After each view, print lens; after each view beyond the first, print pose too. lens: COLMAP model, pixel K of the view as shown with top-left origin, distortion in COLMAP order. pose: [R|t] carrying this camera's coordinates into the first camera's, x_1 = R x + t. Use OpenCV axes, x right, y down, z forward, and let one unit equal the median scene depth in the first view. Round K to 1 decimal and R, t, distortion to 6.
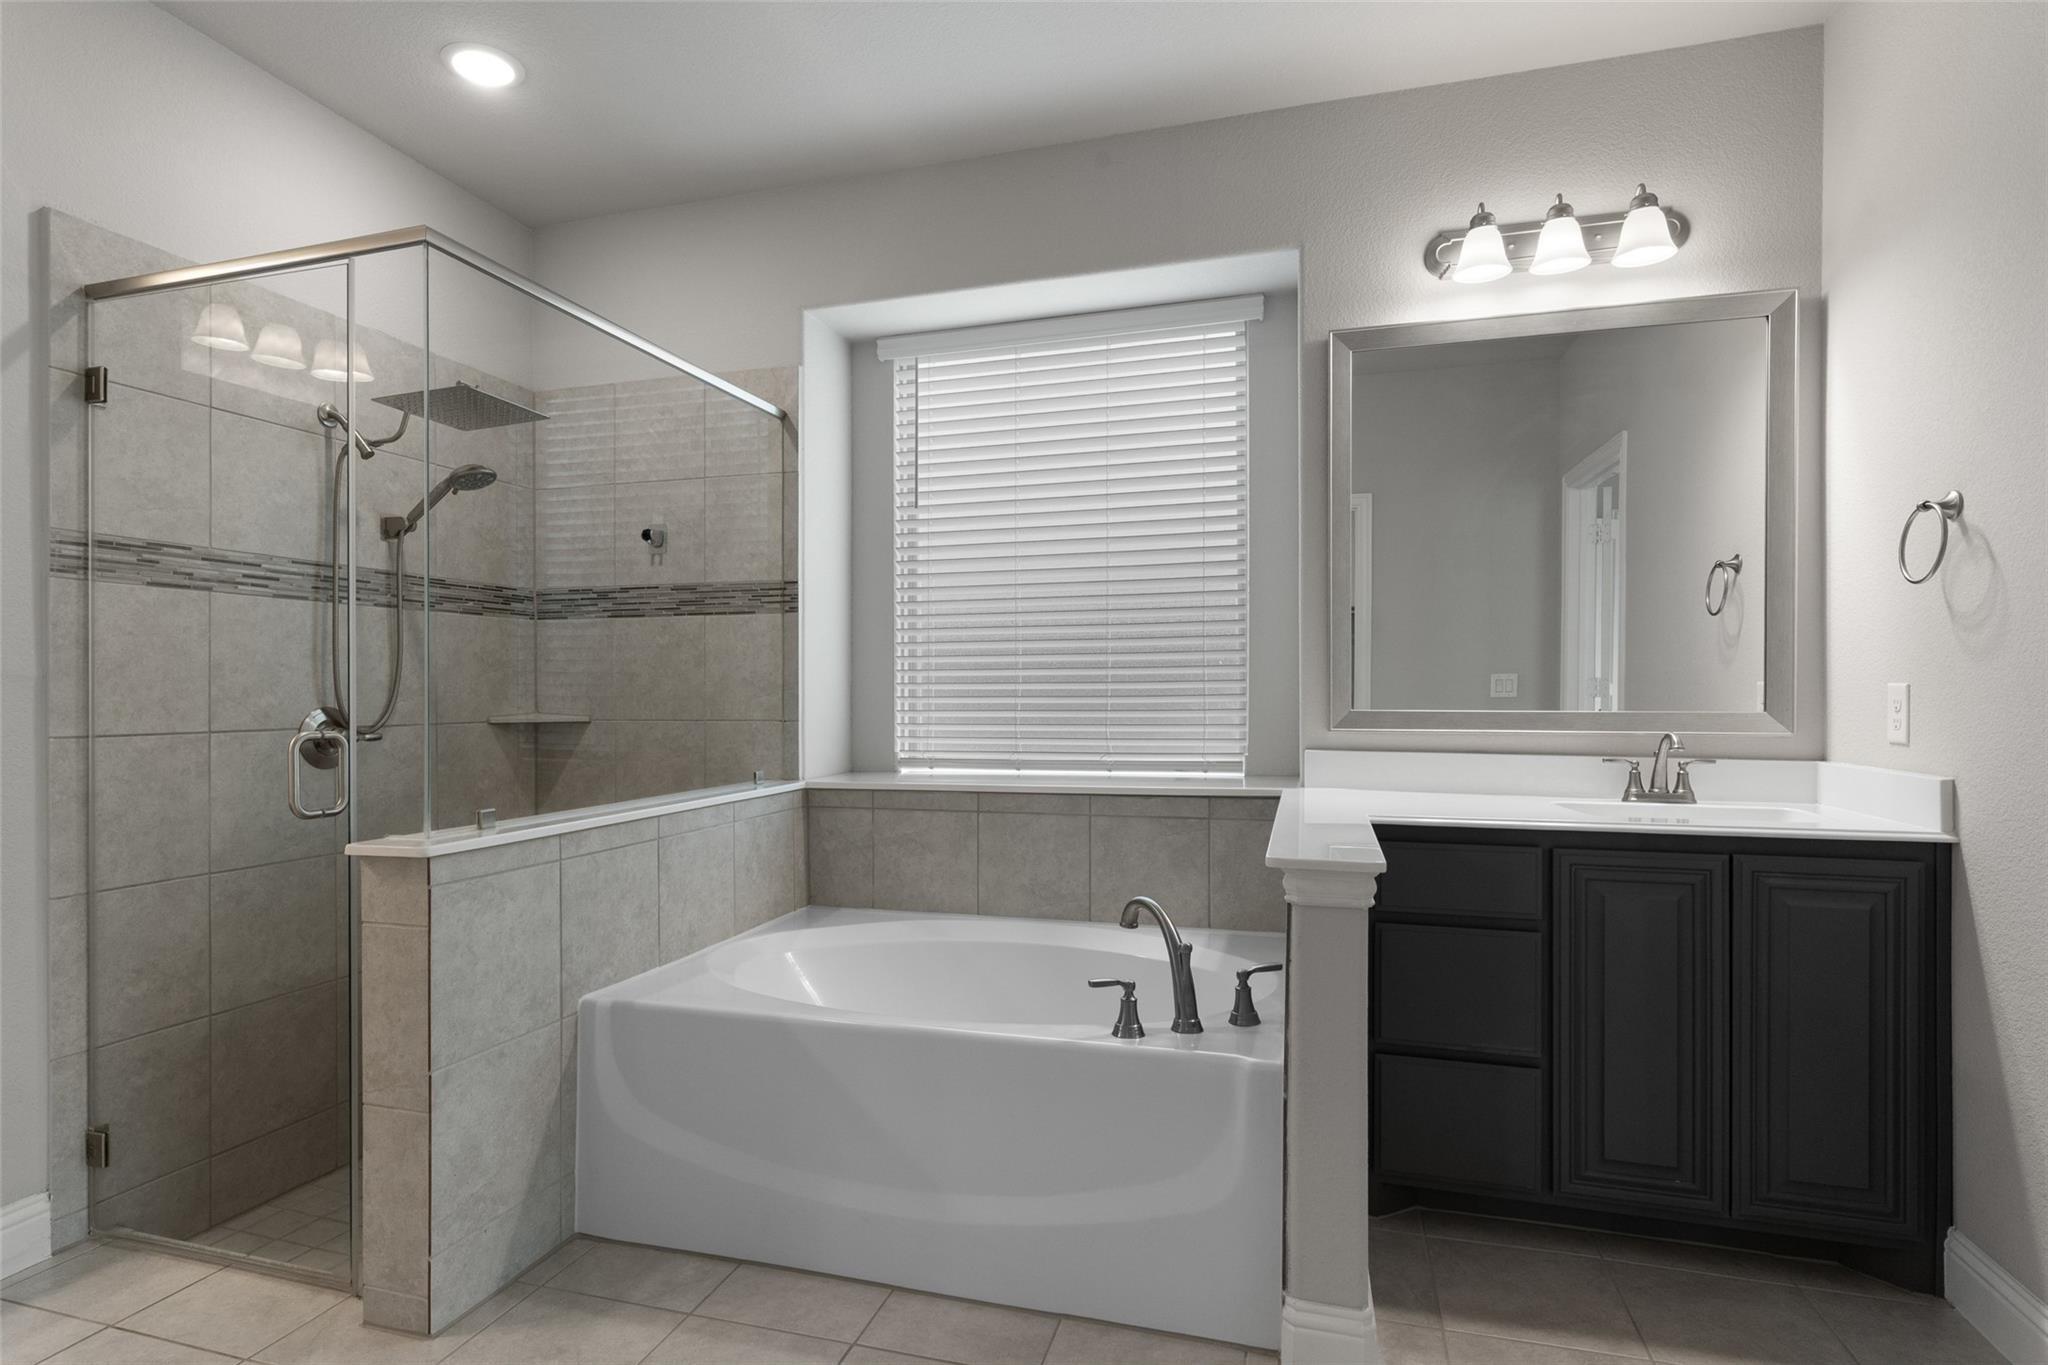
lens RADIAL K [[1048.3, 0, 1013.7], [0, 1048.3, 693.5], [0, 0, 1]] dist [-0.006342, 0.002492]
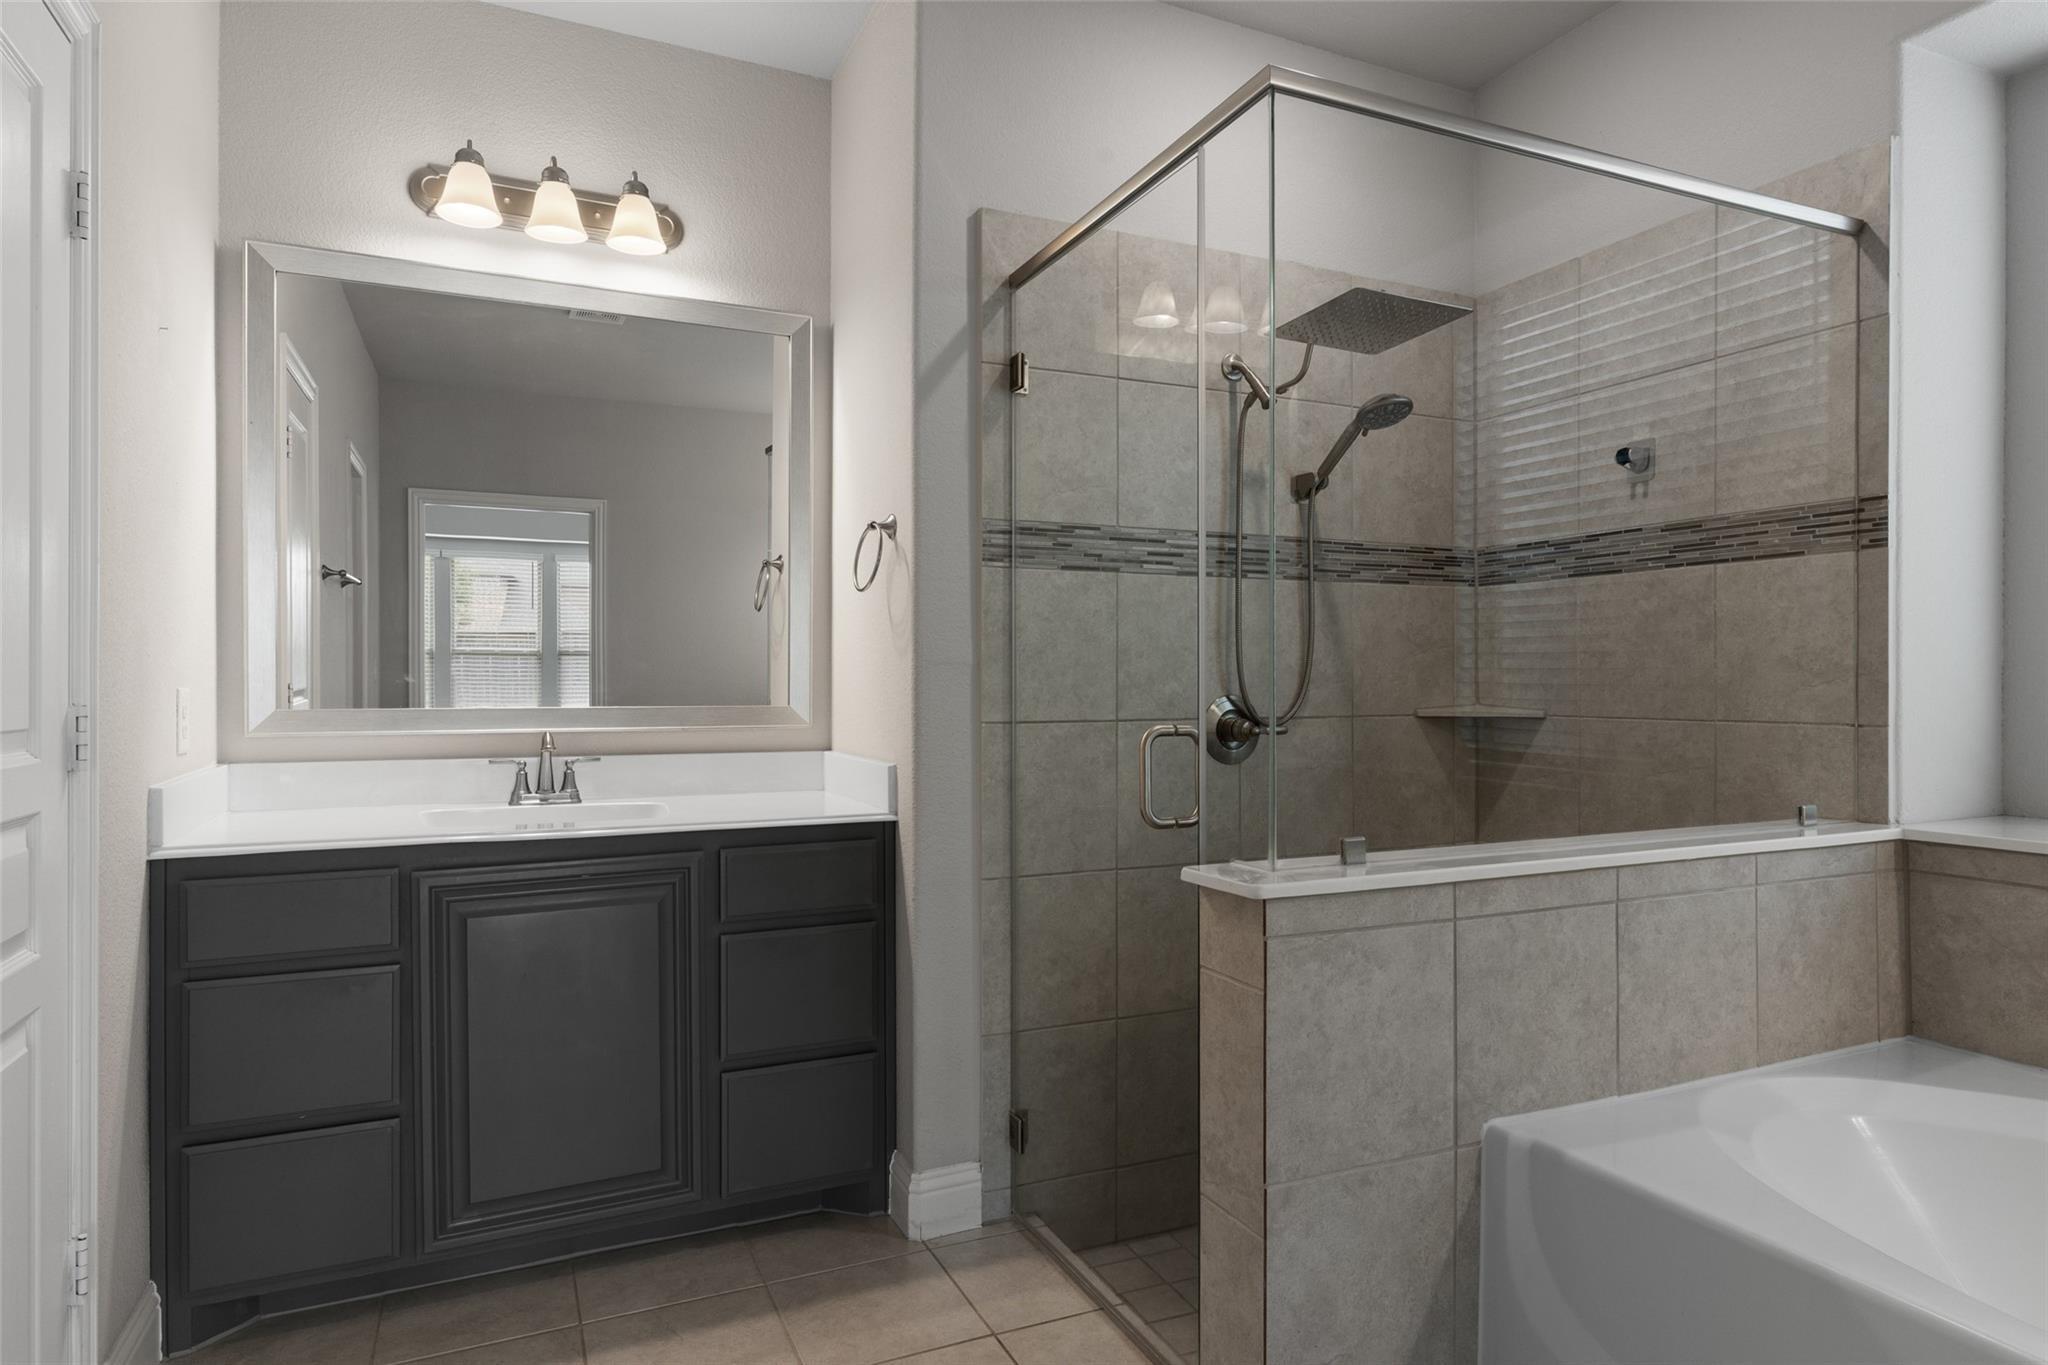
lens RADIAL K [[1139.4, 0, 1012.2], [0, 1139.4, 680.2], [0, 0, 1]] dist [0.001040, 0.003637]
pose [[0.646368, 0.002373, -0.763022, -0.039534], [-0.001311, 0.999997, 0.001999, -0.001480], [0.763025, -0.000292, 0.646369, 0.254268]]
